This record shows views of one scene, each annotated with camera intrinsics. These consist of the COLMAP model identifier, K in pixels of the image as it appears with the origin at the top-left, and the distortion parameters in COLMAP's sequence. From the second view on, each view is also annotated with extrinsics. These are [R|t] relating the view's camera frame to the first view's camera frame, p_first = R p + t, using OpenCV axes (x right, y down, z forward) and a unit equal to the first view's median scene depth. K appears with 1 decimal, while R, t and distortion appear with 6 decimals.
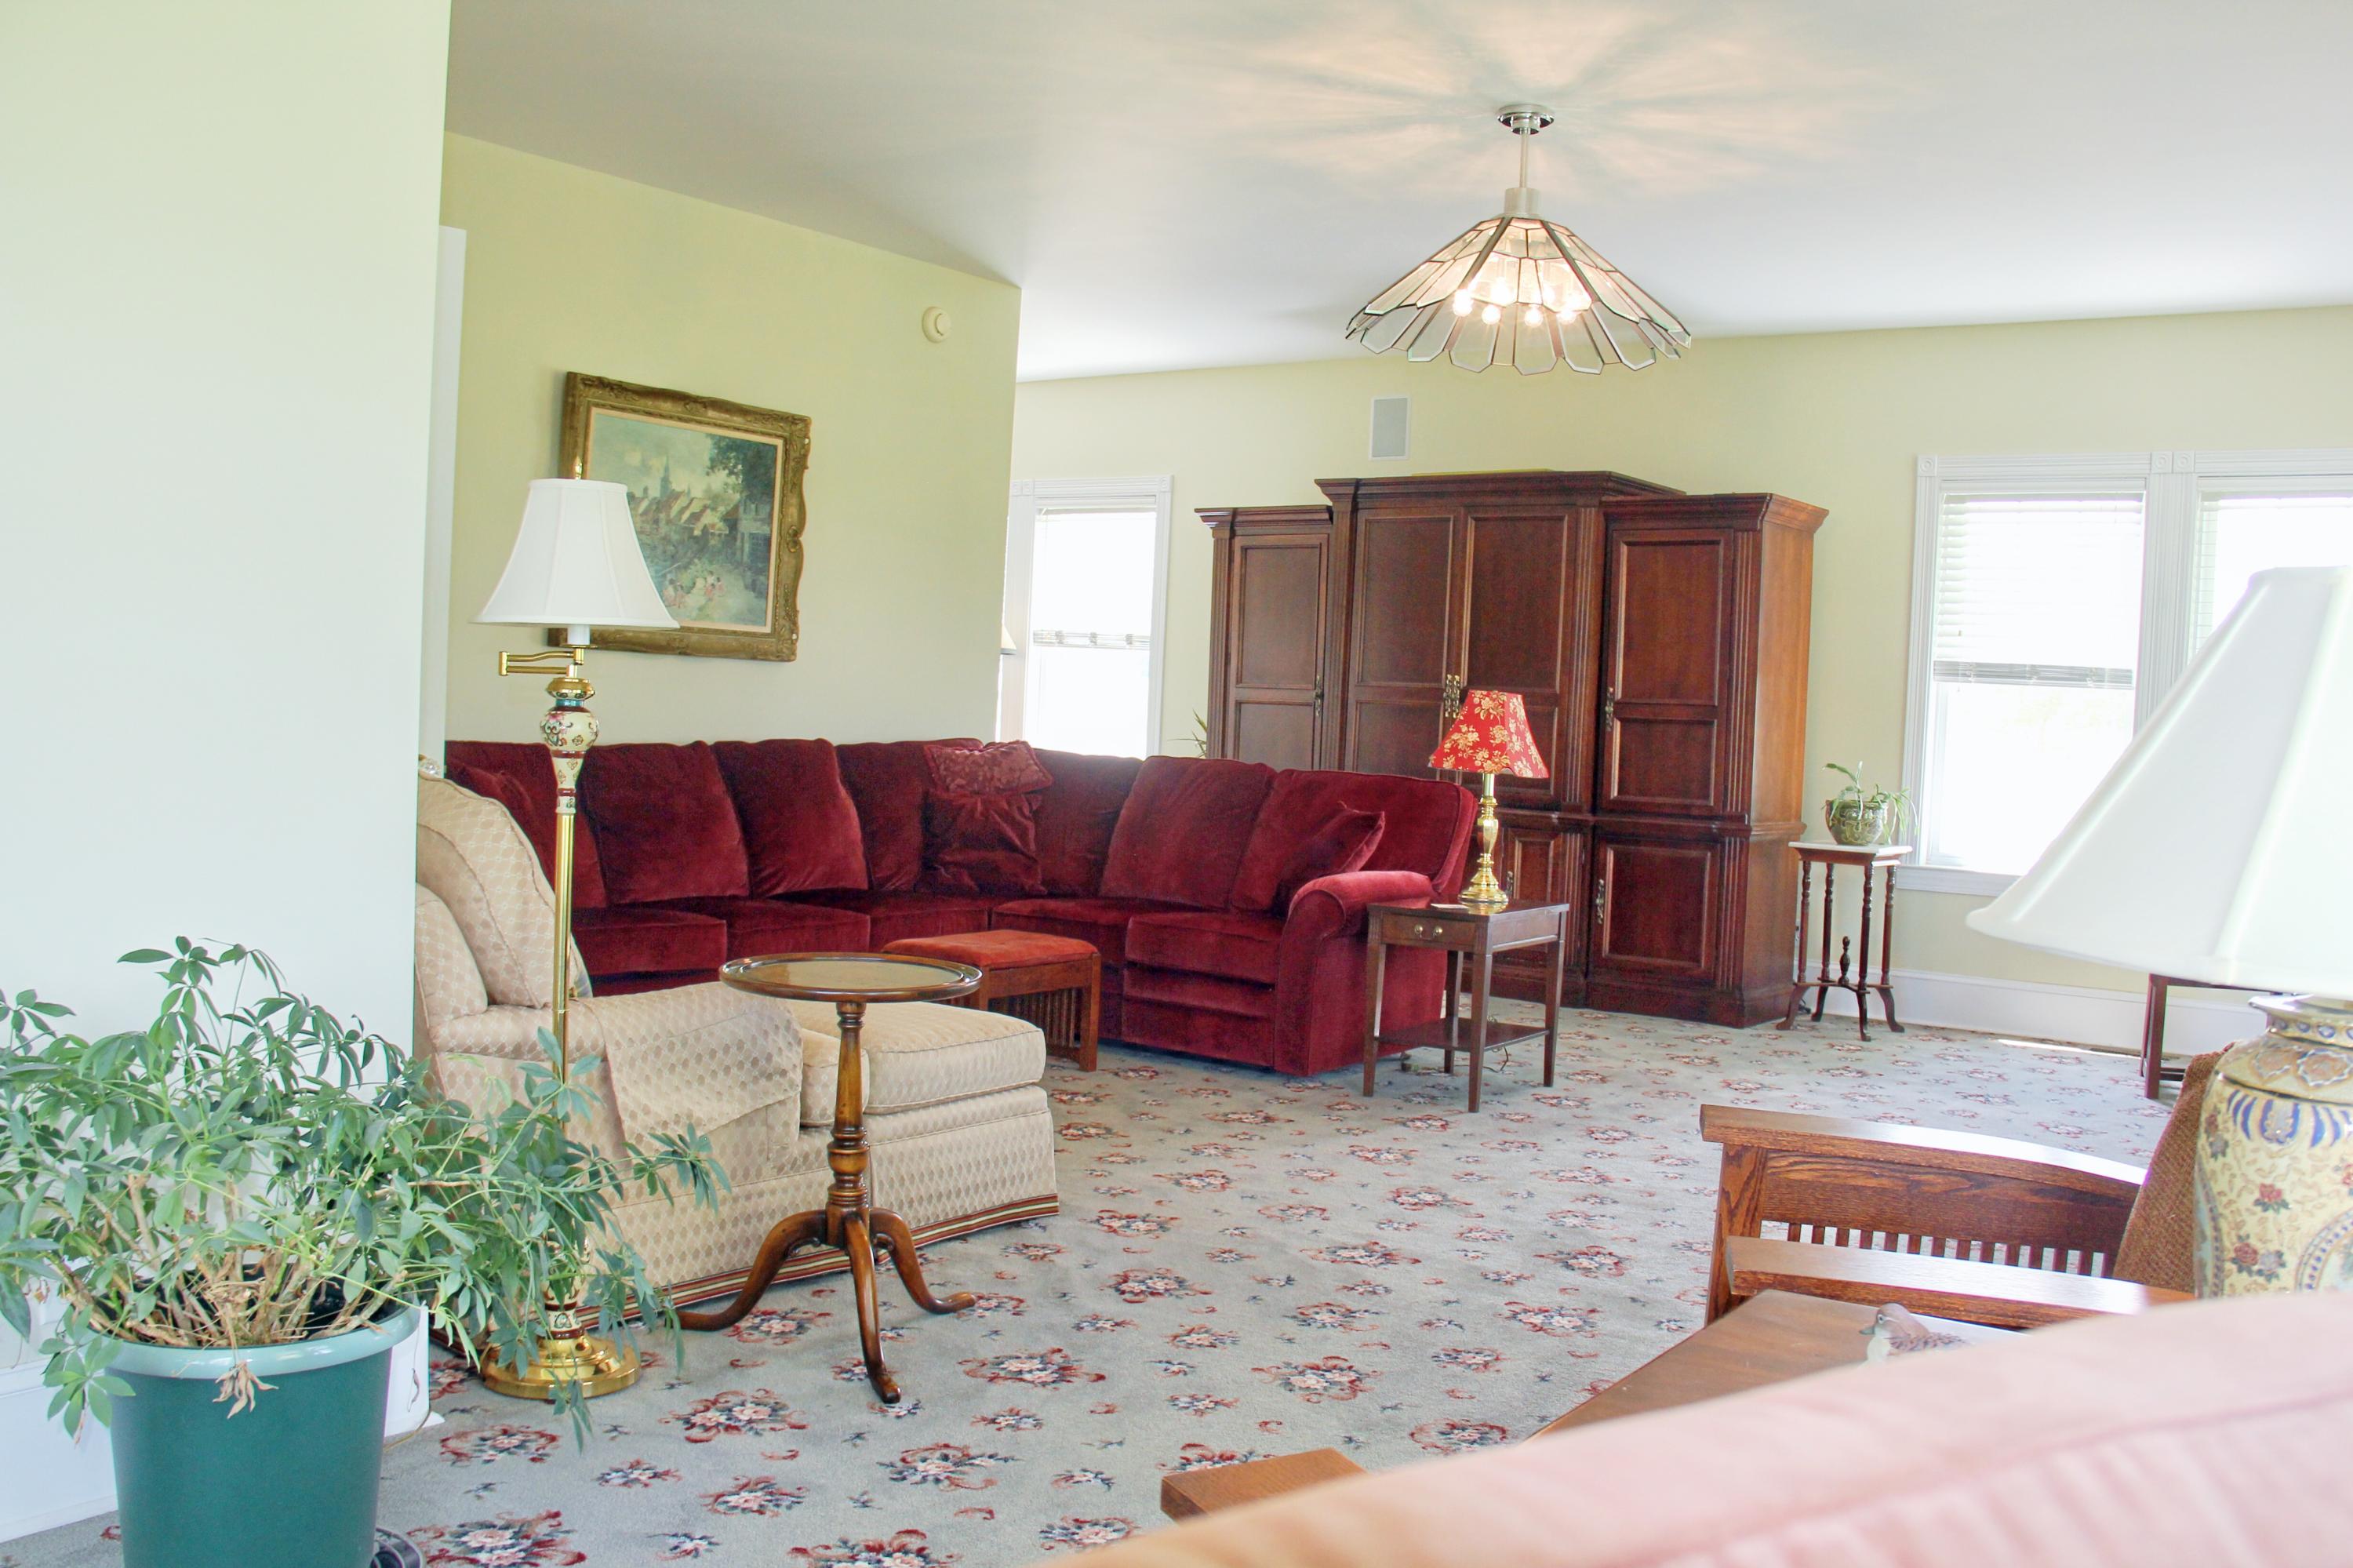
lens RADIAL K [[2134.2, 0, 1257.7], [0, 2134.2, 818.8], [0, 0, 1]] dist [-0.181481, 0.153334]
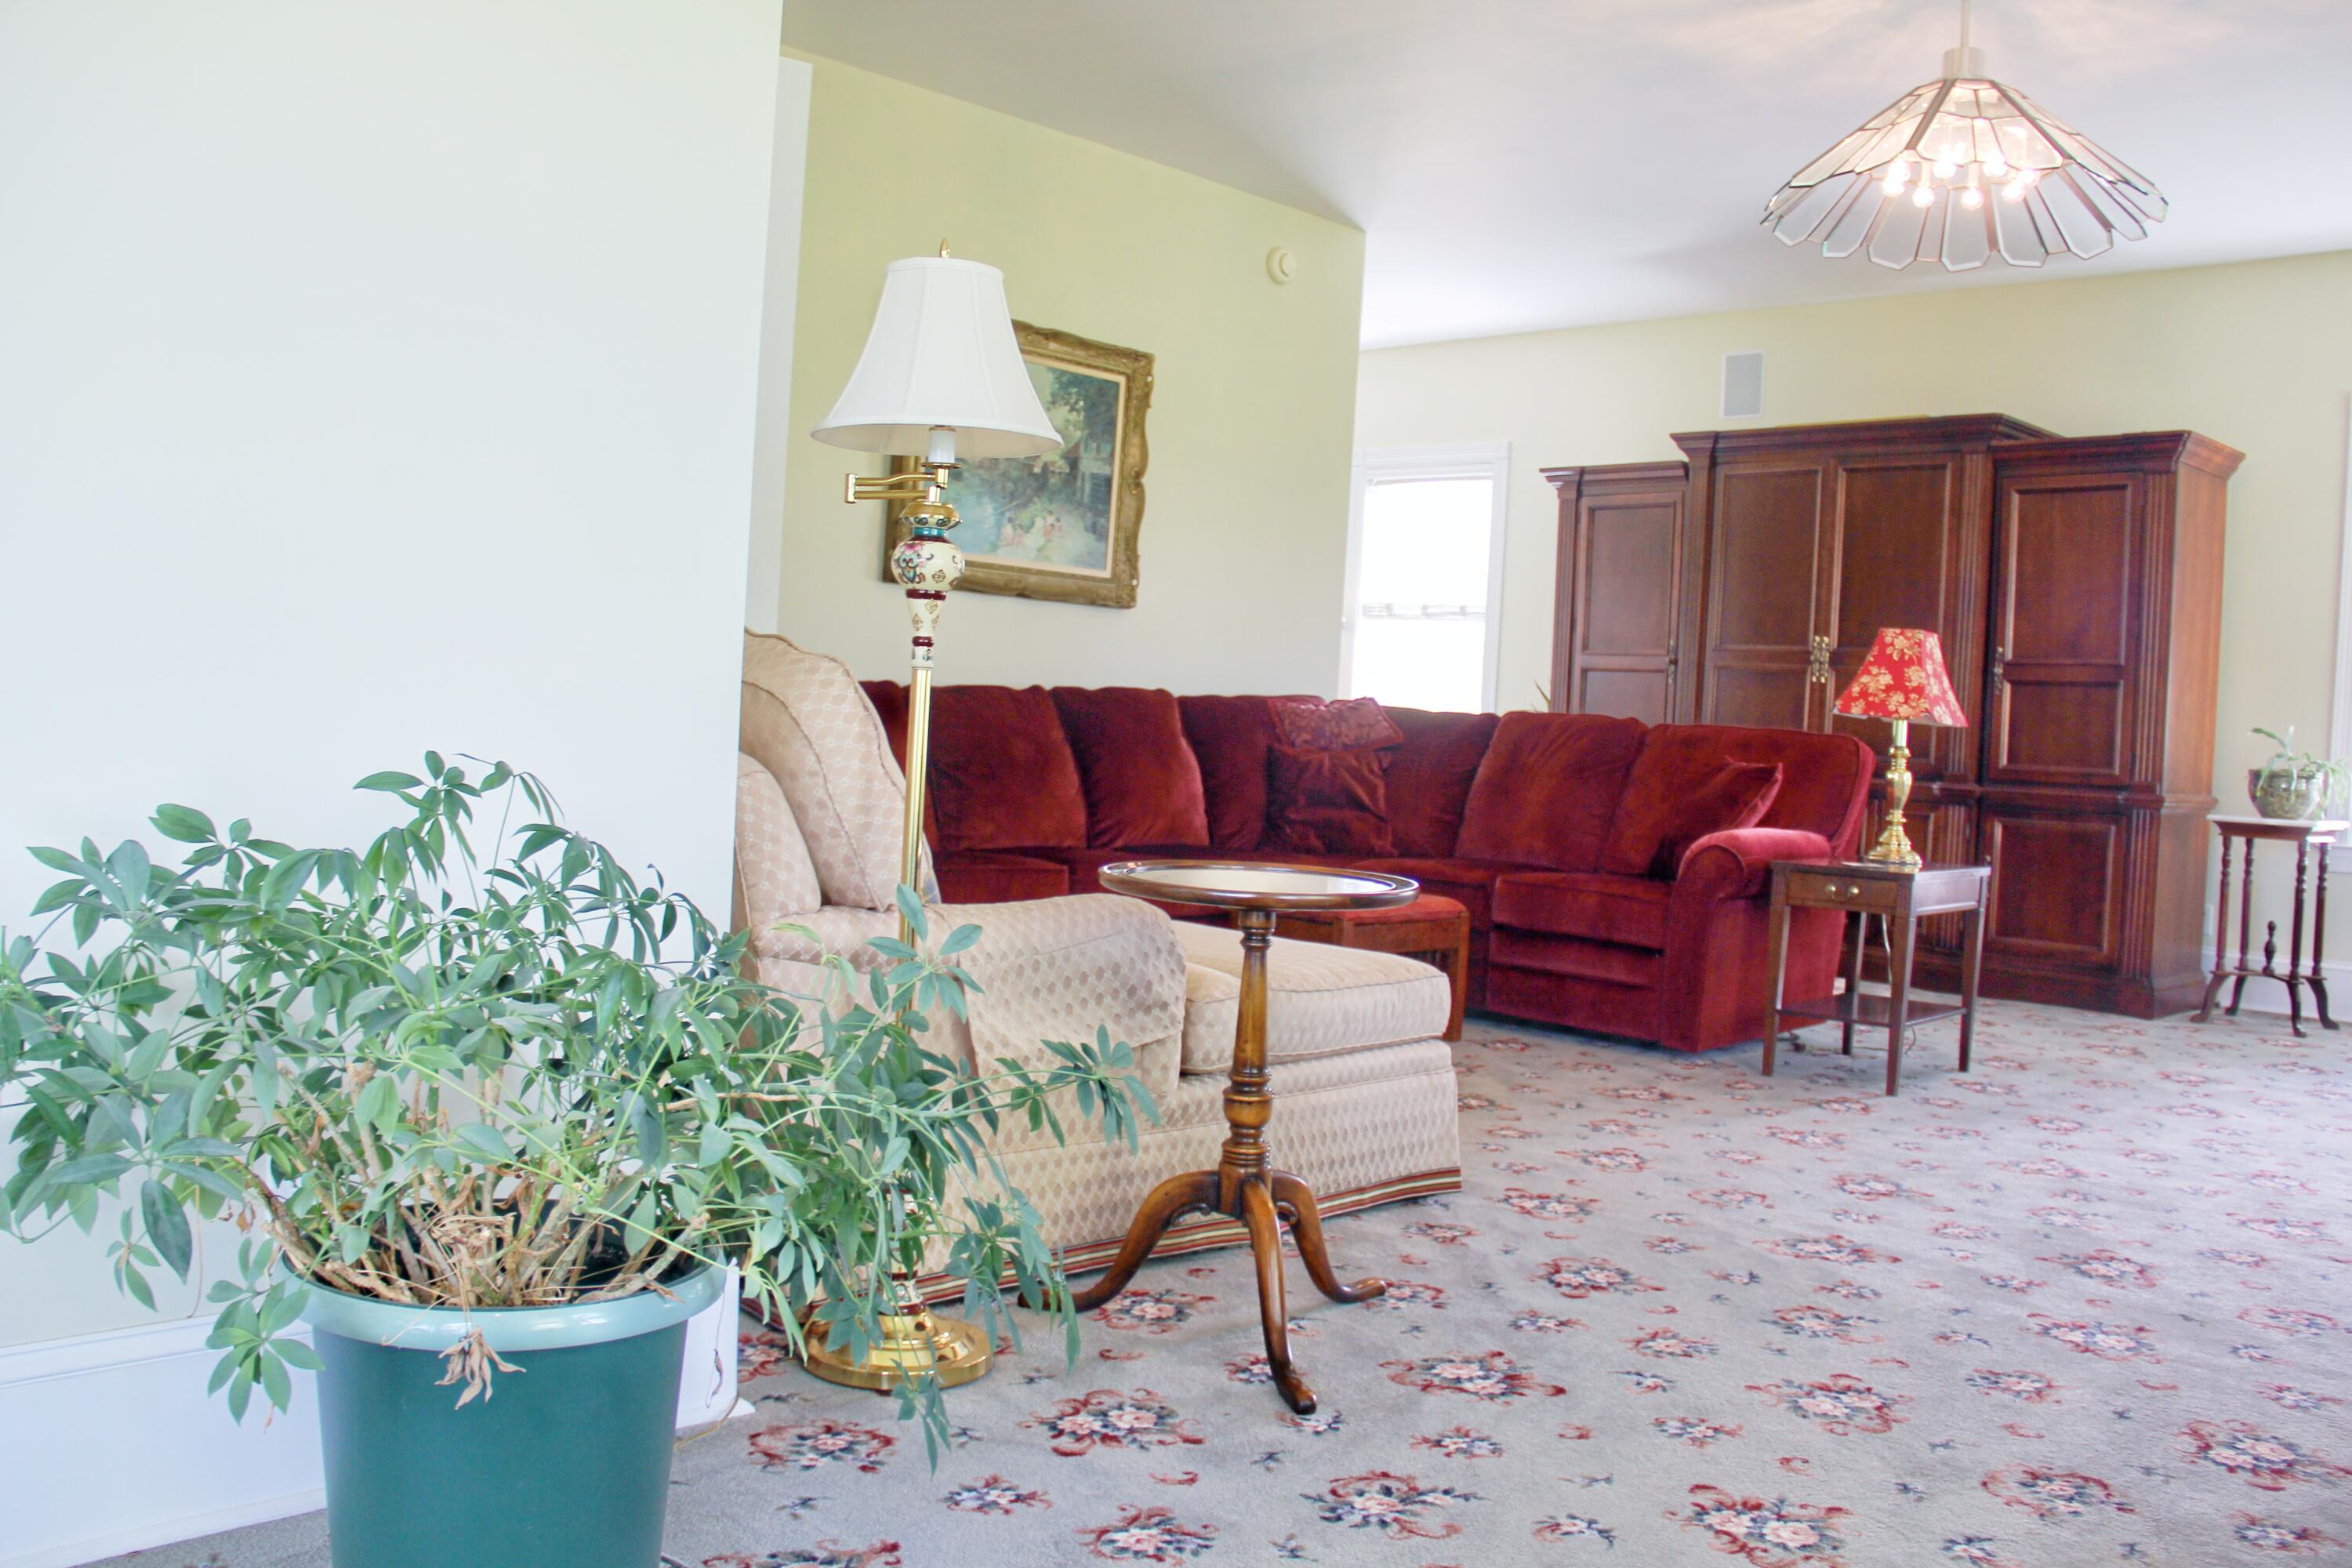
lens RADIAL K [[1980.7, 0, 1173.8], [0, 1980.7, 786.5], [0, 0, 1]] dist [-0.163585, 0.117214]
pose [[0.985442, 0.012396, -0.169560, -0.055971], [-0.017231, 0.999485, -0.027073, 0.034317], [0.169138, 0.029601, 0.985148, 0.142201]]
